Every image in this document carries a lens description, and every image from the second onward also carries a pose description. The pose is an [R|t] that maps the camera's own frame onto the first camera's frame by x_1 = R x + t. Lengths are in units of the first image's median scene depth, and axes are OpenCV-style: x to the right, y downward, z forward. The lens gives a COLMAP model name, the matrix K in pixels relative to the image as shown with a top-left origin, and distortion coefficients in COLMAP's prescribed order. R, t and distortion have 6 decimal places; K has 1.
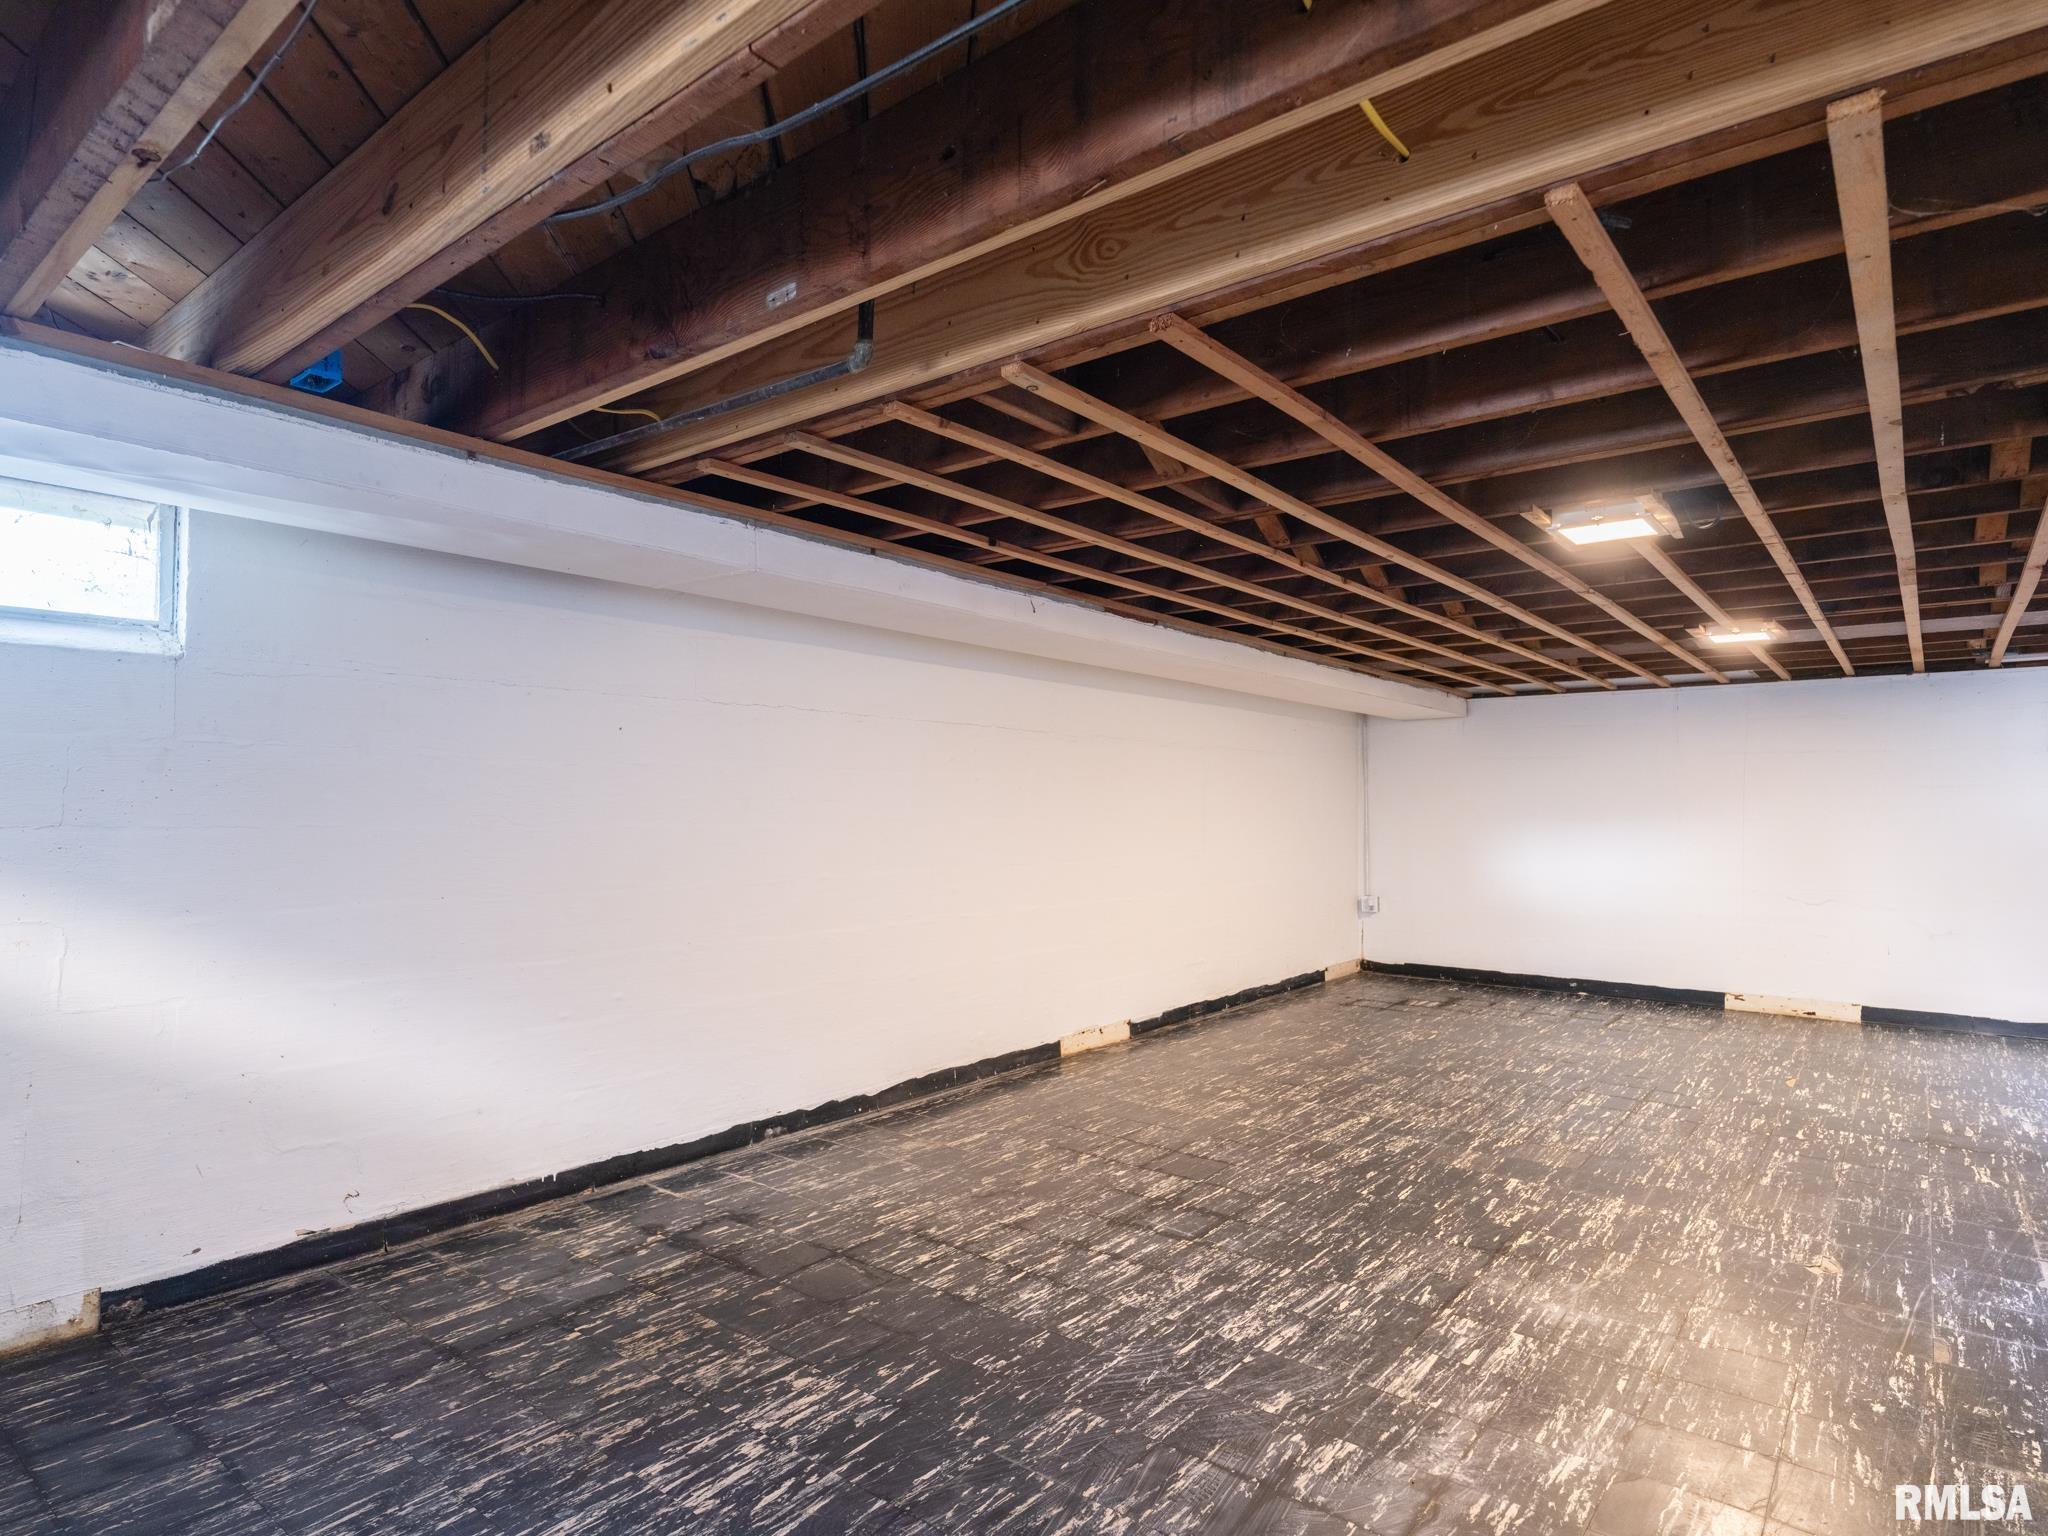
lens RADIAL K [[1115.1, 0, 1024.0], [0, 1115.1, 768.0], [0, 0, 1]] dist [0.002211, -0.000749]
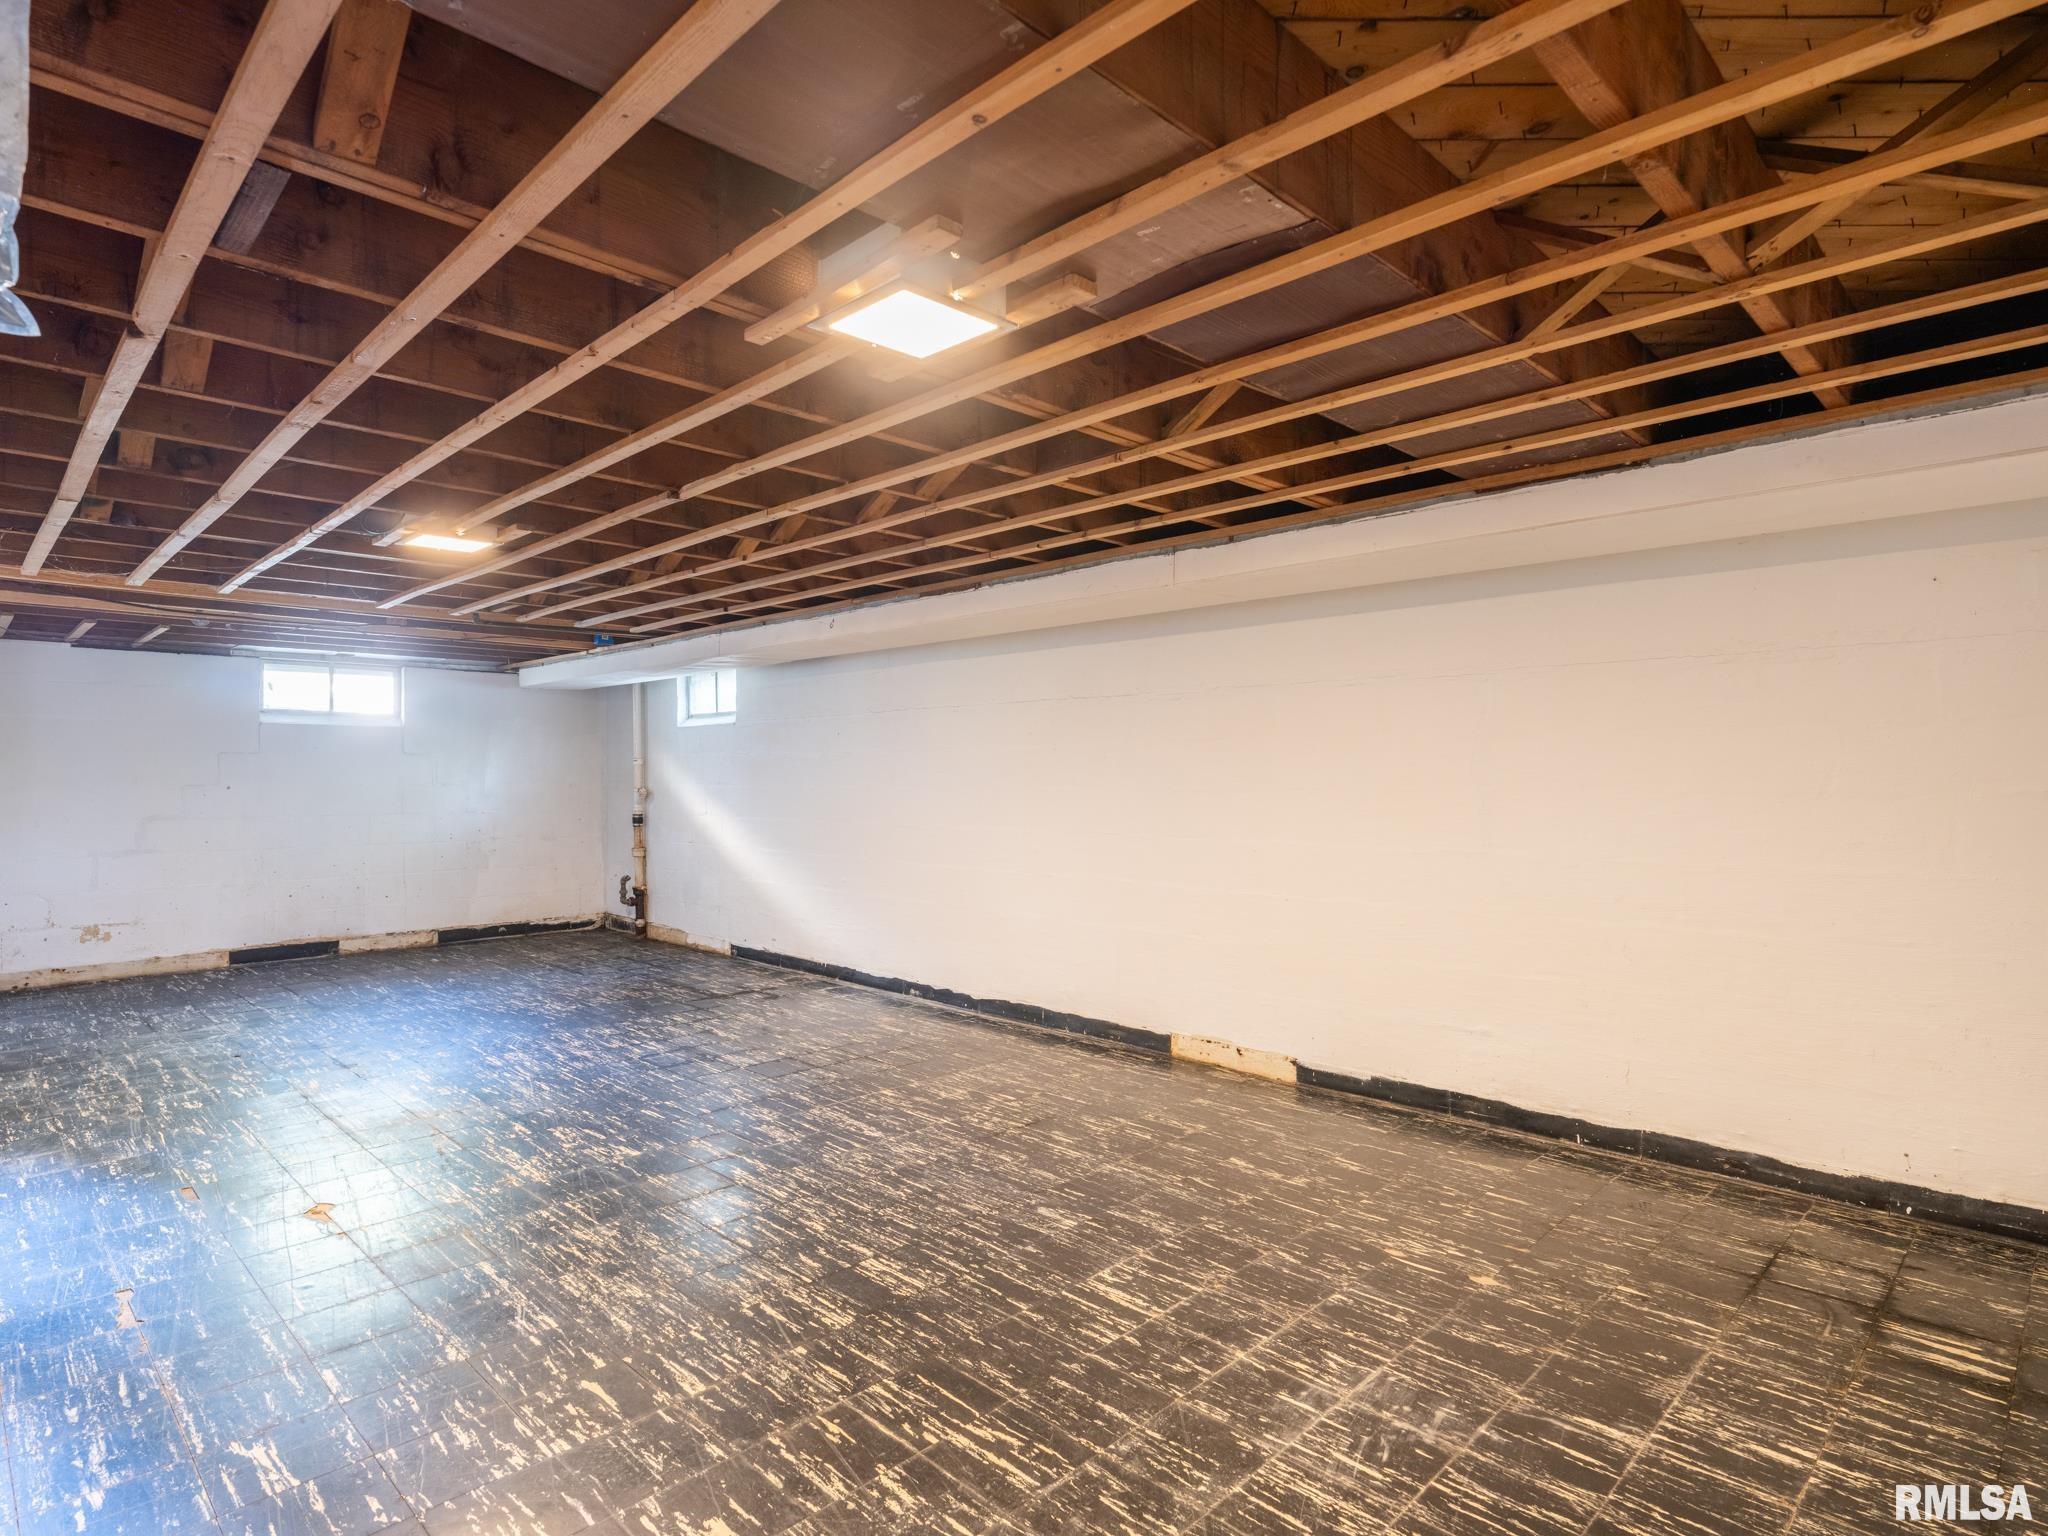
lens RADIAL K [[1106.1, 0, 1020.4], [0, 1106.1, 775.9], [0, 0, 1]] dist [0.012350, -0.008926]
pose [[-0.110196, -0.004076, -0.993902, 1.225756], [0.035230, 0.999347, -0.008005, 0.050680], [0.993285, -0.035898, -0.109980, 1.298504]]
